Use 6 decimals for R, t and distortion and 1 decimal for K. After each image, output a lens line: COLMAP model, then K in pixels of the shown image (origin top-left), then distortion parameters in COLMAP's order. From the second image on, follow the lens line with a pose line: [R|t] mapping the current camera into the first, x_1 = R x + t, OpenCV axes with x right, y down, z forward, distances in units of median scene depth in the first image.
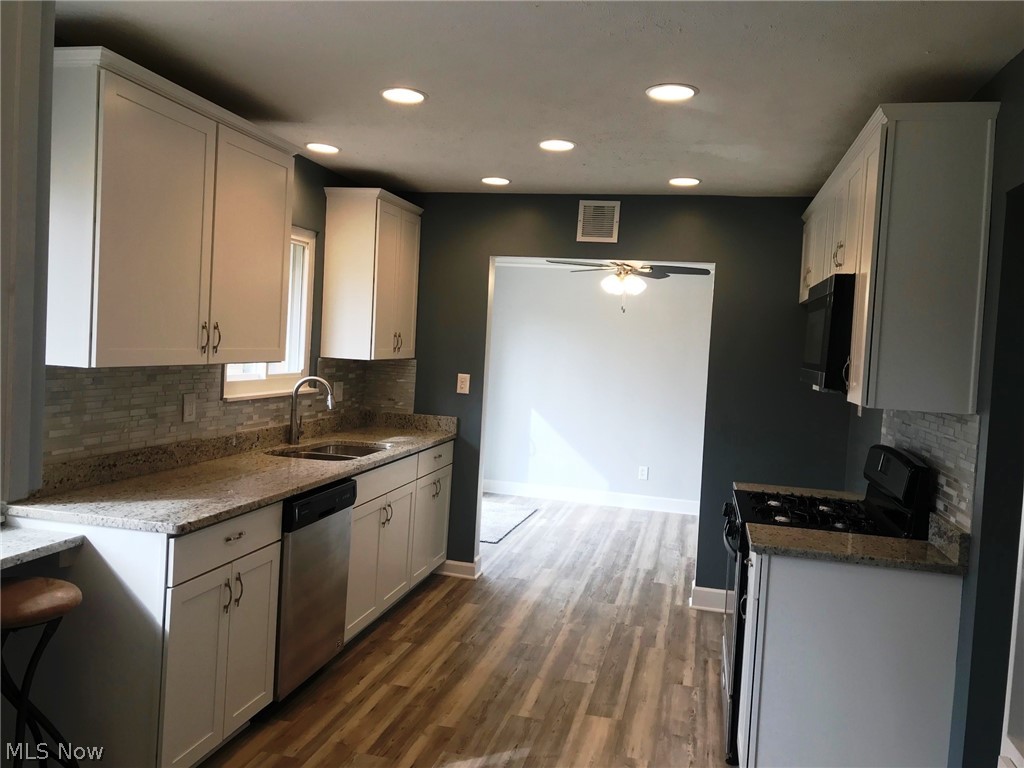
lens RADIAL K [[834.7, 0, 505.5], [0, 834.7, 375.7], [0, 0, 1]] dist [0.053468, -0.060191]
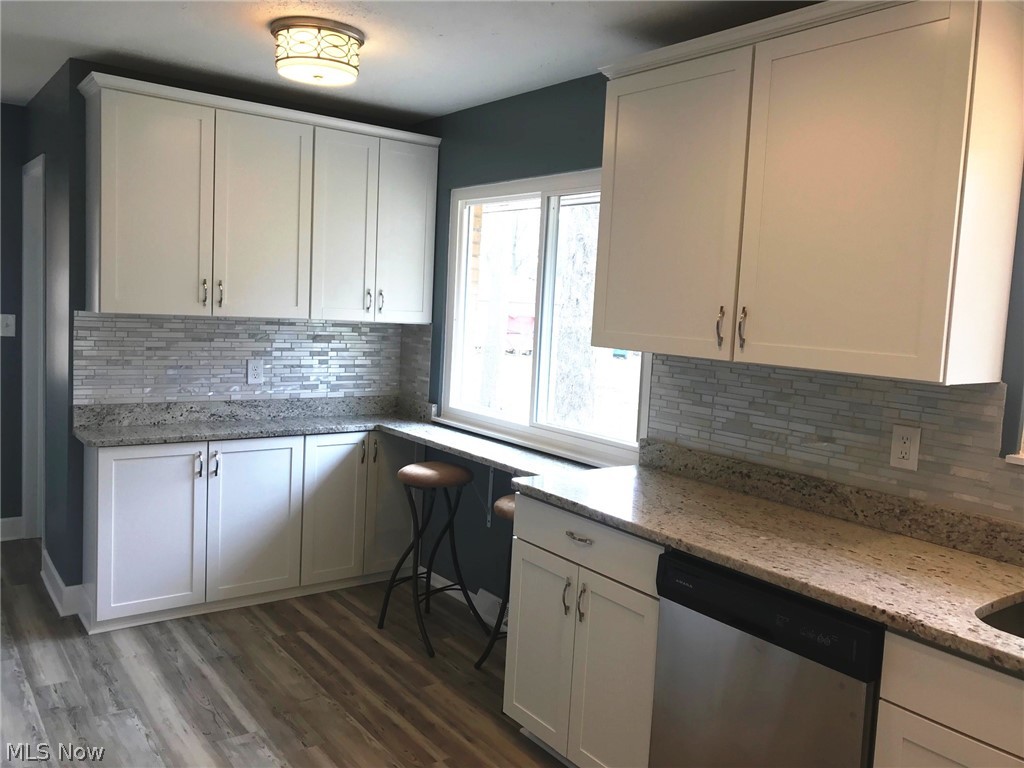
lens RADIAL K [[834.7, 0, 511.2], [0, 834.7, 373.4], [0, 0, 1]] dist [0.053468, -0.060191]
pose [[-0.635663, -0.021334, -0.771672, 0.323922], [-0.120777, 0.990056, 0.072119, -0.029070], [0.762460, 0.139043, -0.631919, 1.153173]]
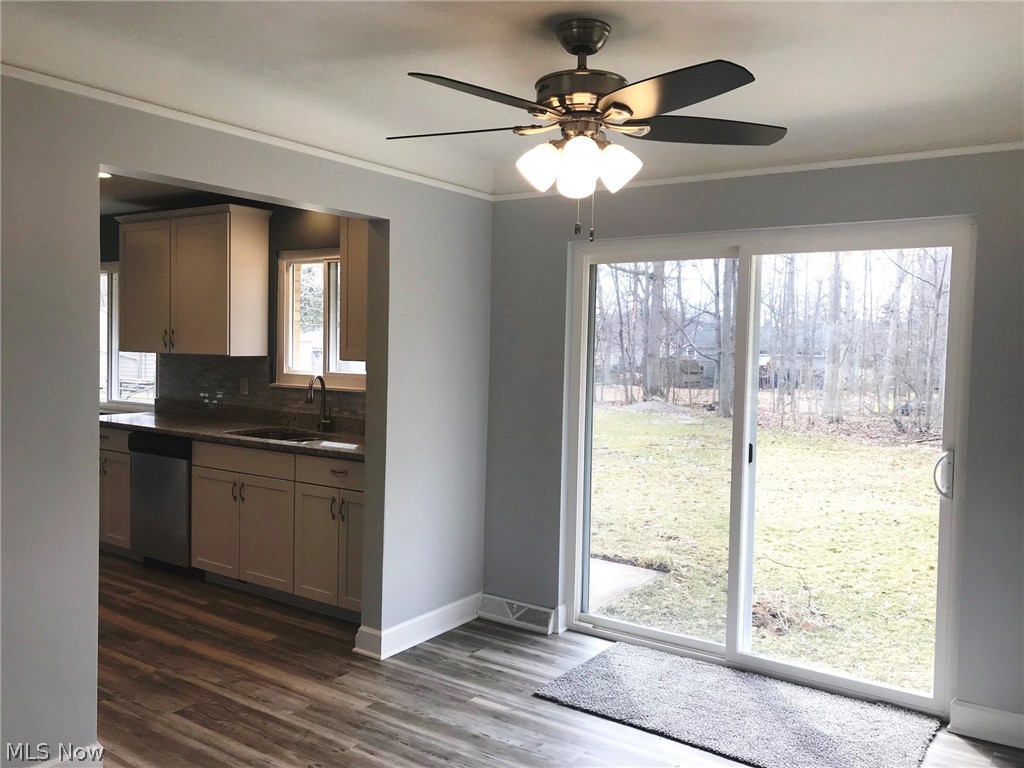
lens RADIAL K [[834.7, 0, 497.6], [0, 834.7, 368.6], [0, 0, 1]] dist [0.053468, -0.060191]
pose [[-0.368783, -0.036710, -0.928790, 0.908209], [-0.081764, 0.996628, -0.006926, -0.022473], [0.925912, 0.073388, -0.370541, 1.995887]]
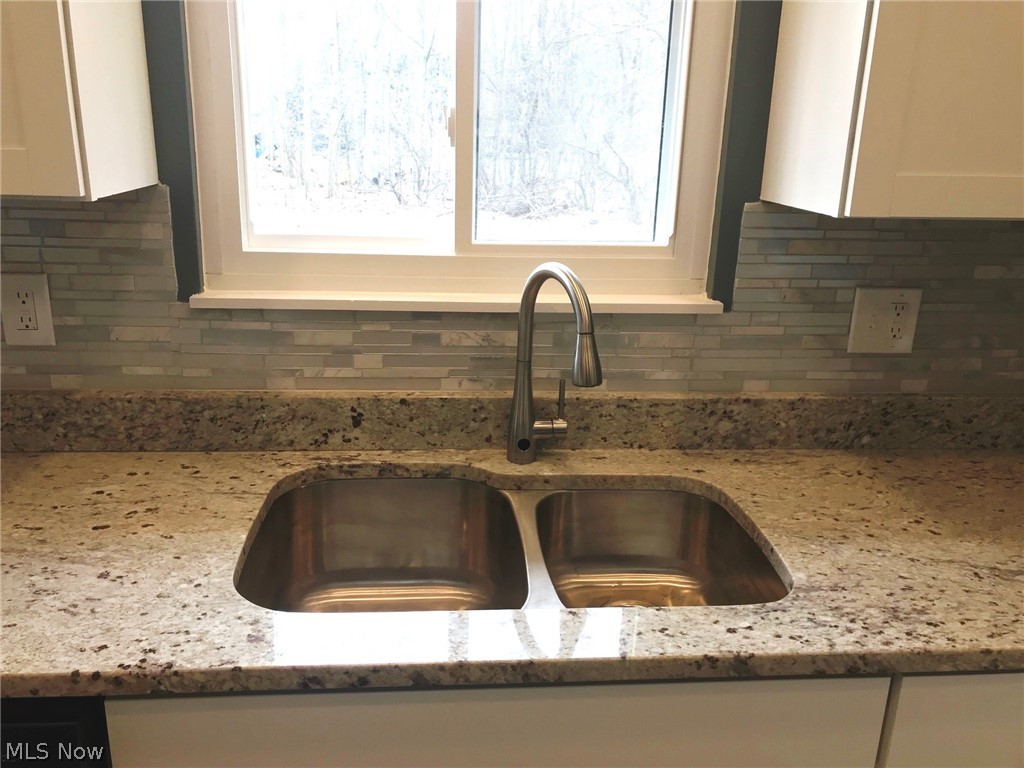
lens RADIAL K [[834.7, 0, 508.7], [0, 834.7, 376.1], [0, 0, 1]] dist [0.053468, -0.060191]
pose [[0.314524, 0.226738, -0.921772, 0.057266], [-0.052472, 0.973722, 0.221613, -0.029594], [0.947798, -0.021335, 0.318157, 1.067498]]
